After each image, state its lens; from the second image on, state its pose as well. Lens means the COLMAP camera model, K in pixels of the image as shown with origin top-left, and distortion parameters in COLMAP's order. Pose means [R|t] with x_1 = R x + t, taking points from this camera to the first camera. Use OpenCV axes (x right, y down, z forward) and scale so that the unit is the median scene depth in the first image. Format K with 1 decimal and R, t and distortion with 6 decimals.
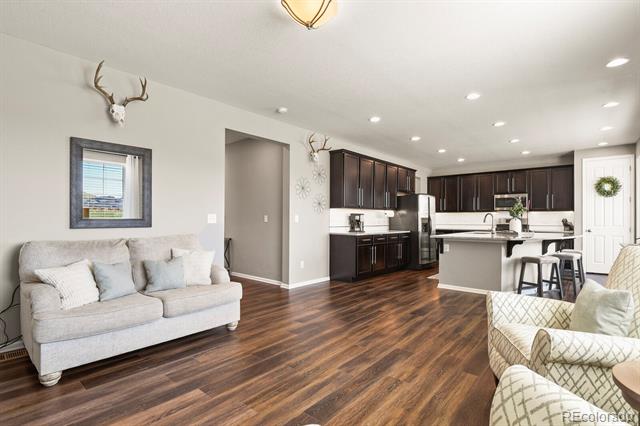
lens RADIAL K [[311.8, 0, 322.9], [0, 311.8, 219.3], [0, 0, 1]] dist [-0.005751, -0.005647]
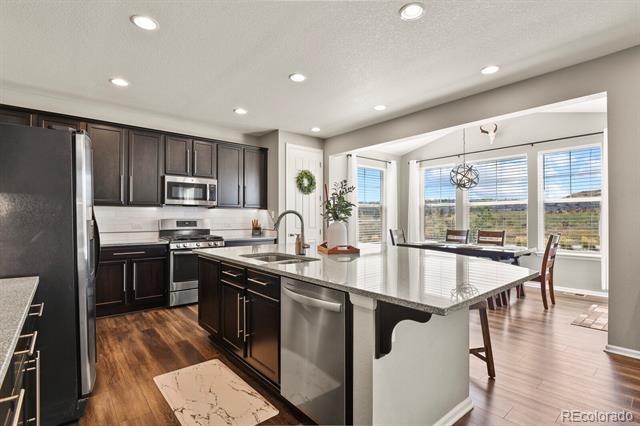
lens RADIAL K [[311.8, 0, 325.0], [0, 311.8, 212.3], [0, 0, 1]] dist [-0.005751, -0.005647]
pose [[0.148948, 0.015265, 0.988727, 0.133798], [-0.002875, 0.999883, -0.015004, -0.016638], [-0.988841, -0.000608, 0.148974, 1.289265]]
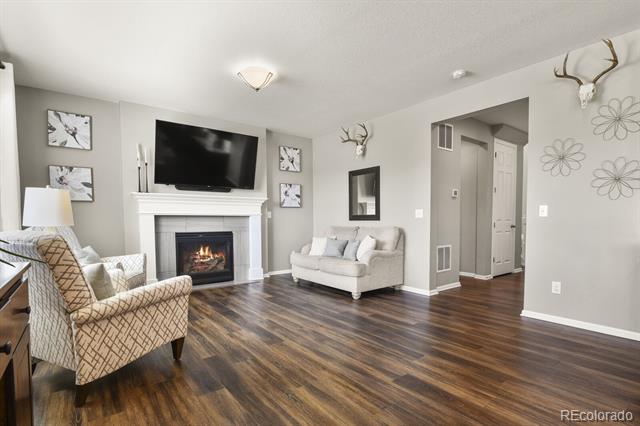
lens RADIAL K [[311.8, 0, 322.3], [0, 311.8, 237.4], [0, 0, 1]] dist [-0.005751, -0.005647]
pose [[-0.203454, 0.051790, -0.977714, 0.783532], [0.000443, 0.998605, 0.052805, 0.022933], [0.979084, 0.010311, -0.203193, 0.884556]]
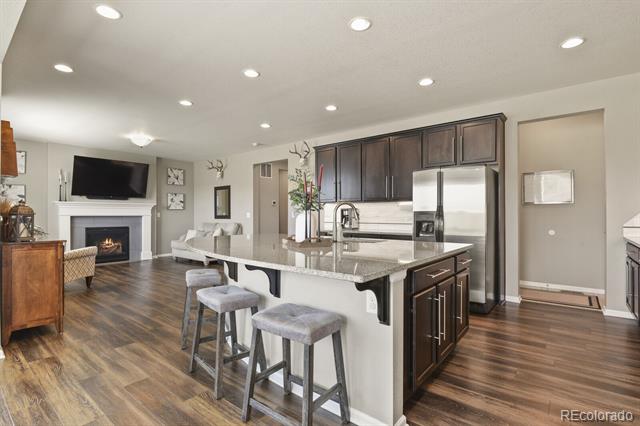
lens RADIAL K [[311.8, 0, 322.9], [0, 311.8, 214.0], [0, 0, 1]] dist [-0.005751, -0.005647]
pose [[0.026893, -0.006654, -0.999616, 1.522960], [0.001246, 0.999977, -0.006623, 0.004189], [0.999638, -0.001067, 0.026901, 1.389090]]
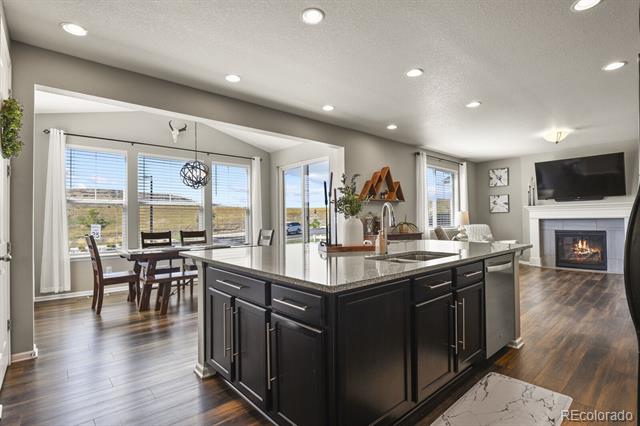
lens RADIAL K [[311.8, 0, 320.5], [0, 311.8, 215.6], [0, 0, 1]] dist [-0.005751, -0.005647]
pose [[-0.990169, 0.008853, 0.139599, 0.824005], [0.006986, 0.999880, -0.013861, -0.001064], [-0.139705, -0.012750, -0.990111, 2.038913]]
